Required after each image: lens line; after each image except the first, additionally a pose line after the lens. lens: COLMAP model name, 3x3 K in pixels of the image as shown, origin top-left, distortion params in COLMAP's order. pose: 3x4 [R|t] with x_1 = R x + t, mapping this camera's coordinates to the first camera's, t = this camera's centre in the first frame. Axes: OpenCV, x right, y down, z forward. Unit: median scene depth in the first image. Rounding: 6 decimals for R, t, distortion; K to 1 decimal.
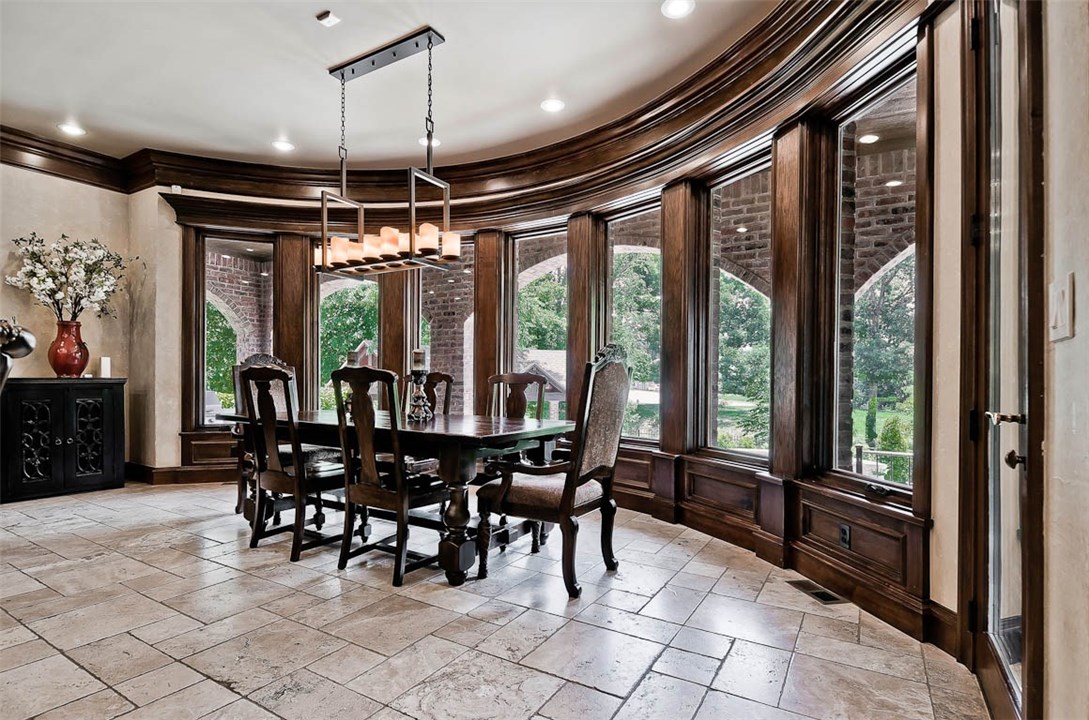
lens RADIAL K [[490.0, 0, 527.4], [0, 490.0, 384.2], [0, 0, 1]] dist [0.034525, -0.027358]
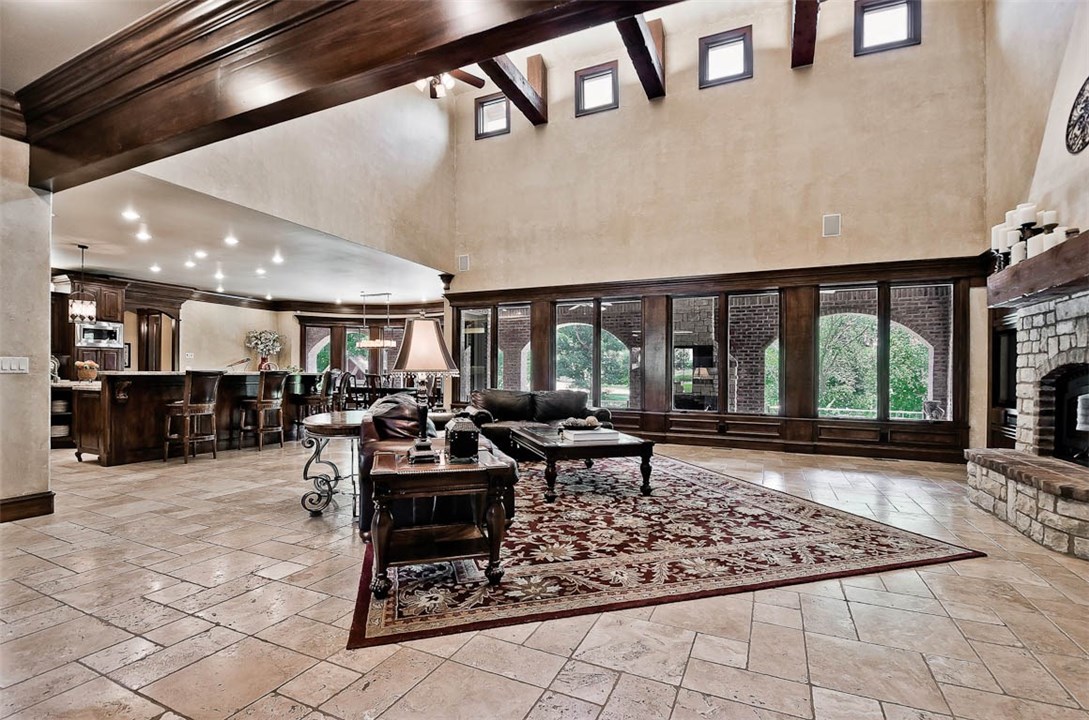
lens RADIAL K [[528.5, 0, 546.7], [0, 528.5, 375.6], [0, 0, 1]] dist [0.021368, 0.000037]
pose [[0.999021, -0.002300, 0.044182, 0.638561], [0.002695, 0.999957, -0.008865, 0.006773], [-0.044160, 0.008976, 0.998984, -2.302335]]
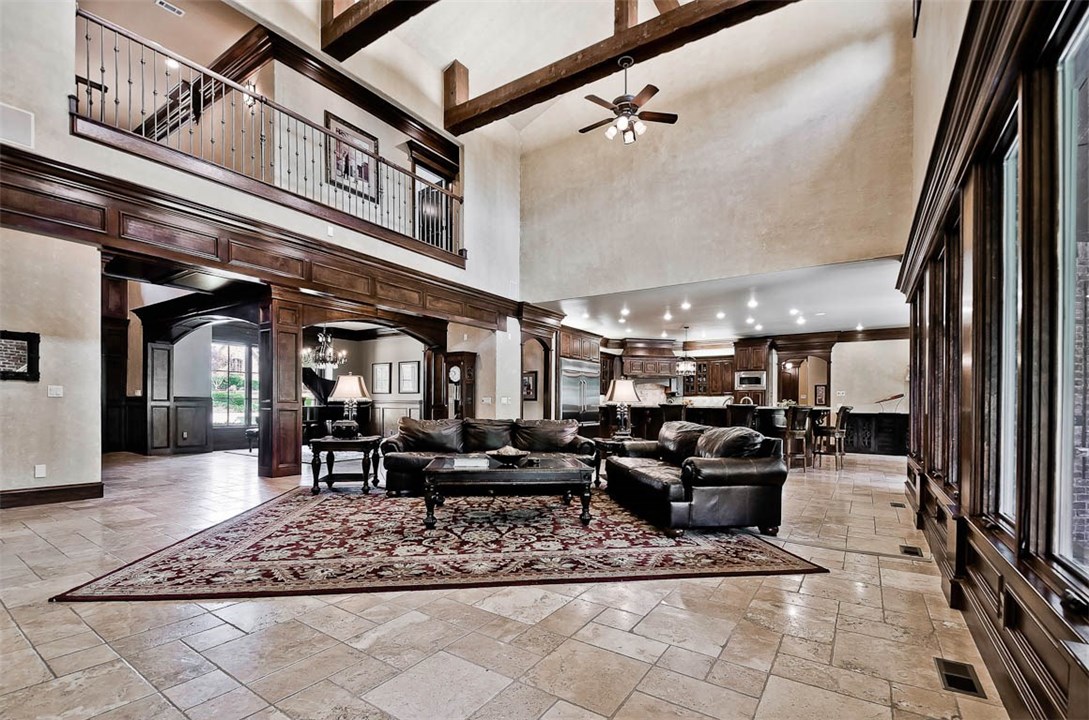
lens RADIAL K [[441.5, 0, 502.6], [0, 441.5, 407.2], [0, 0, 1]] dist [-0.002078, -0.000211]
pose [[-0.165418, -0.007980, -0.986191, 1.787707], [-0.019116, 0.999805, -0.004883, 0.006809], [0.986038, 0.018044, -0.165538, -0.869003]]
